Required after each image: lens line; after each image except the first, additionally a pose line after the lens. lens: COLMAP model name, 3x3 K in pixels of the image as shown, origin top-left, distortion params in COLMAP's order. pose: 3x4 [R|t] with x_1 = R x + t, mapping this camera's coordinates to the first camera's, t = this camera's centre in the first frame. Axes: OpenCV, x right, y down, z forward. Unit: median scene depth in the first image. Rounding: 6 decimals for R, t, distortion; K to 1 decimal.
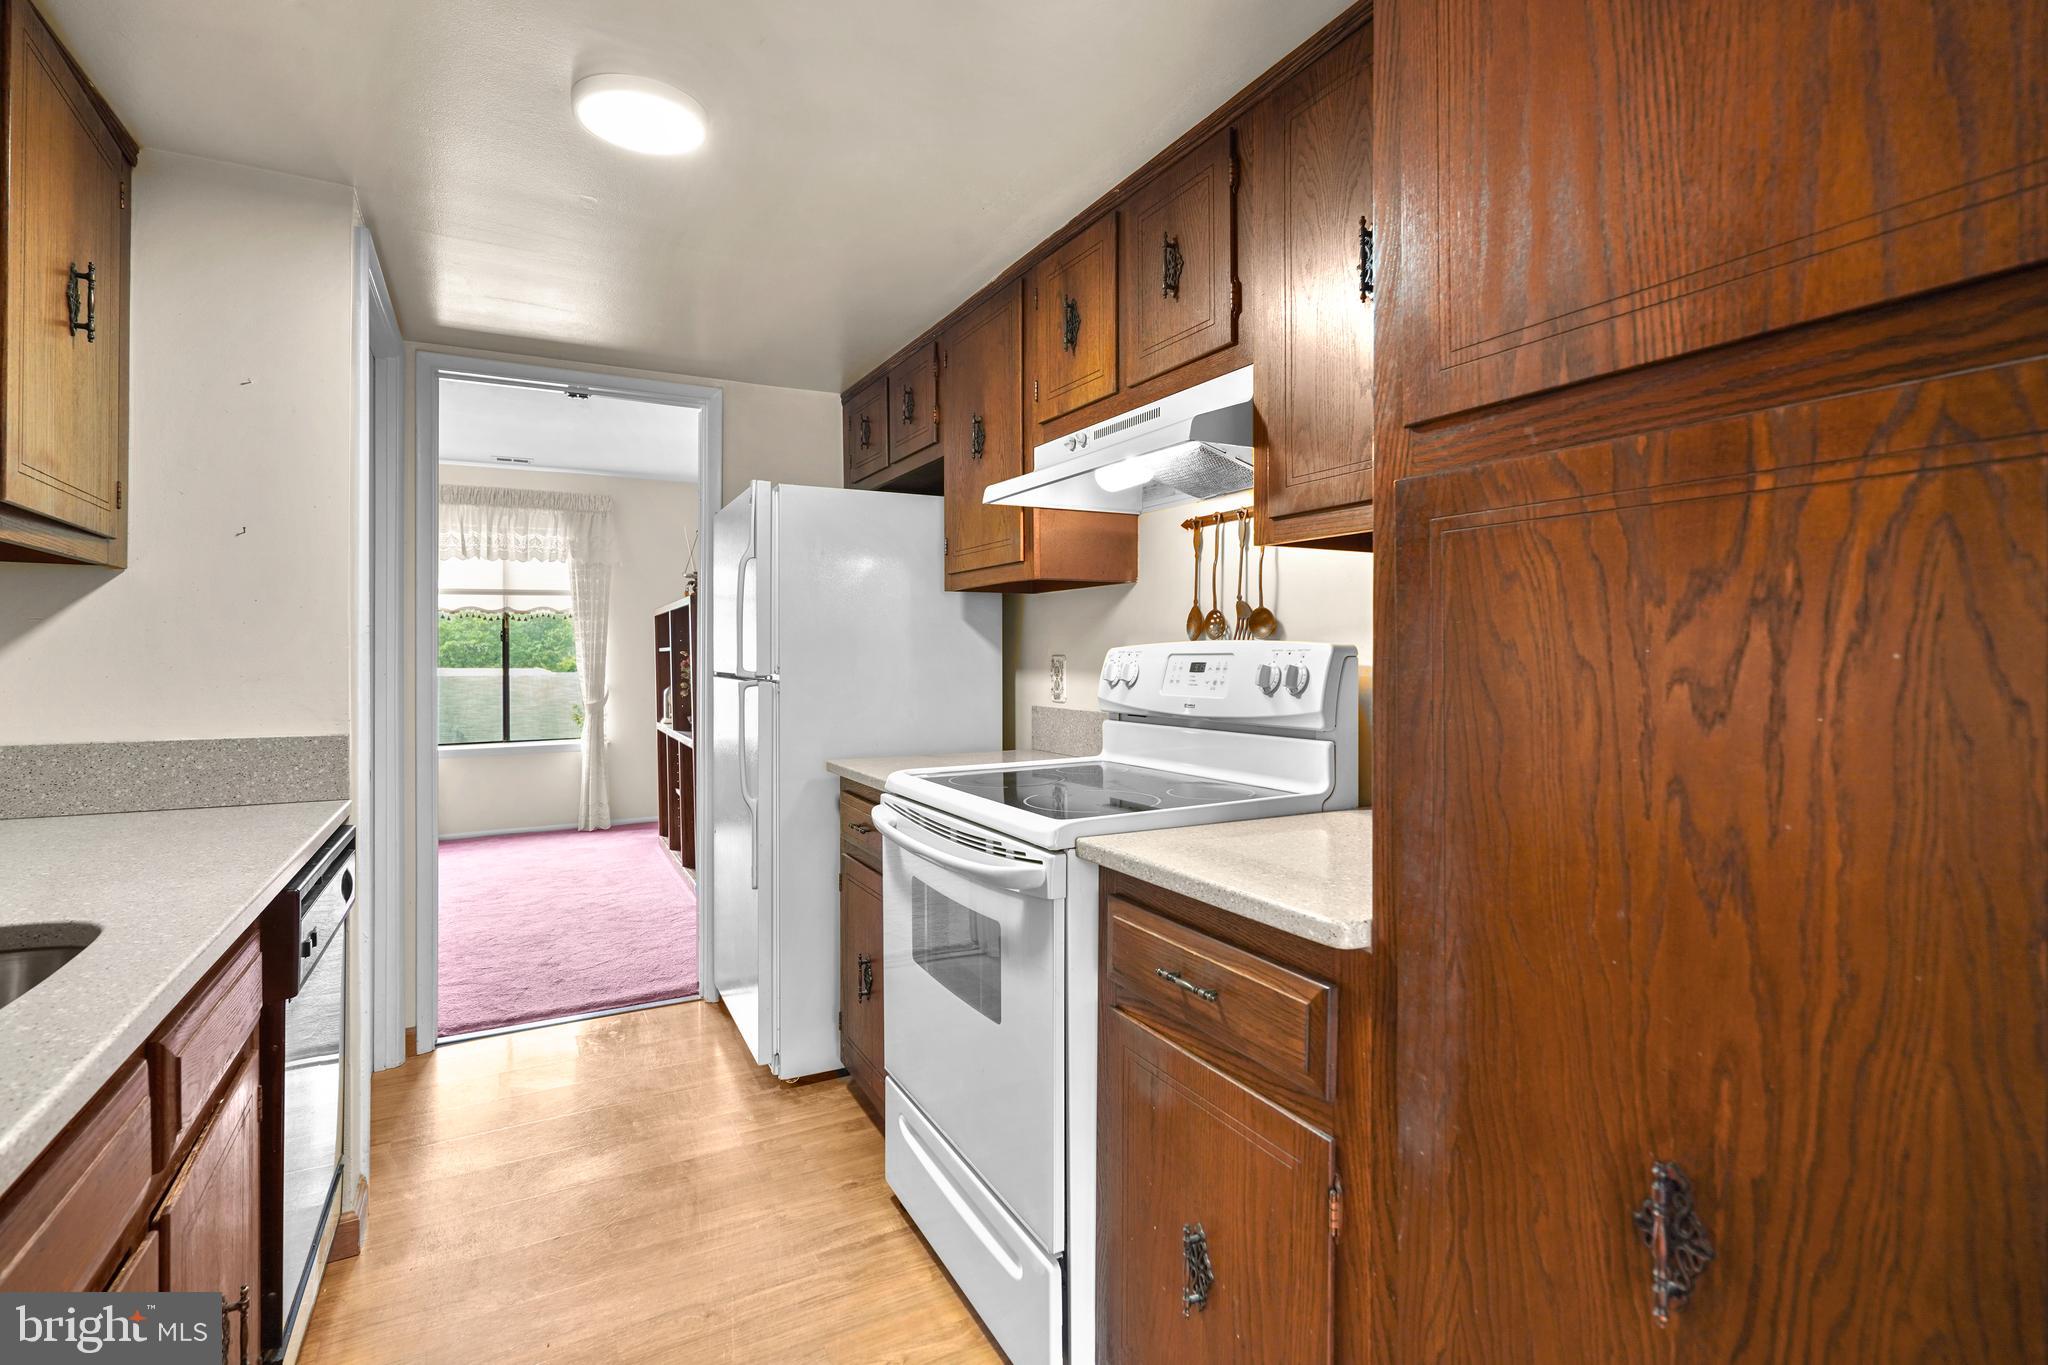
lens RADIAL K [[943.6, 0, 1056.4], [0, 943.6, 652.1], [0, 0, 1]] dist [-0.007672, 0.002535]
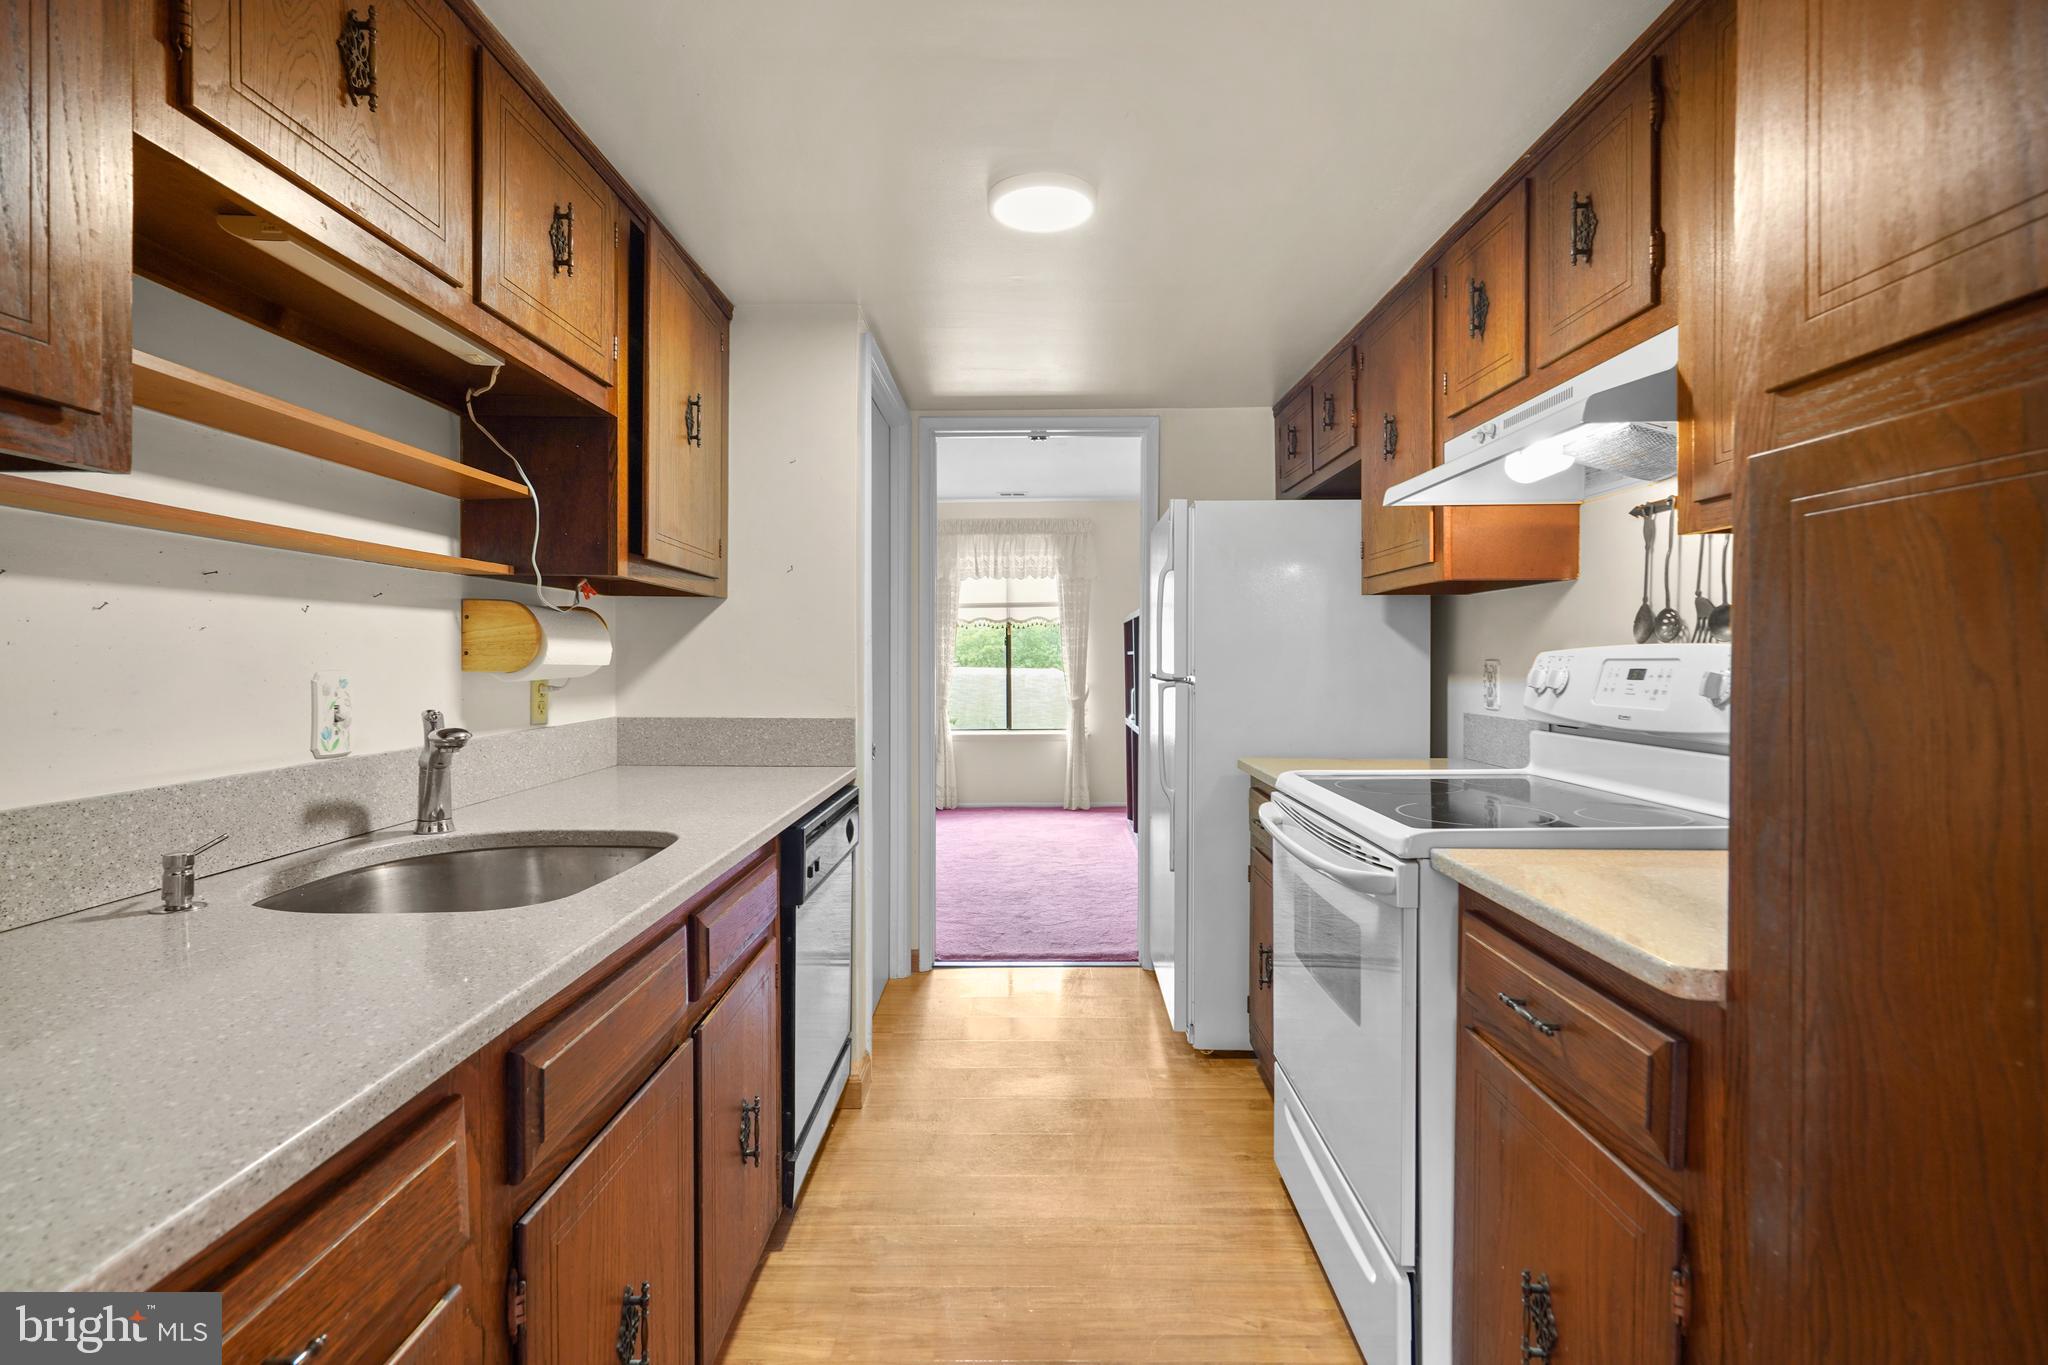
lens RADIAL K [[943.6, 0, 1098.6], [0, 943.6, 662.6], [0, 0, 1]] dist [-0.007672, 0.002535]
pose [[0.883620, 0.004909, -0.468179, 0.165297], [-0.000947, 0.999962, 0.008698, -0.002582], [0.468204, -0.007242, 0.883591, -0.016830]]
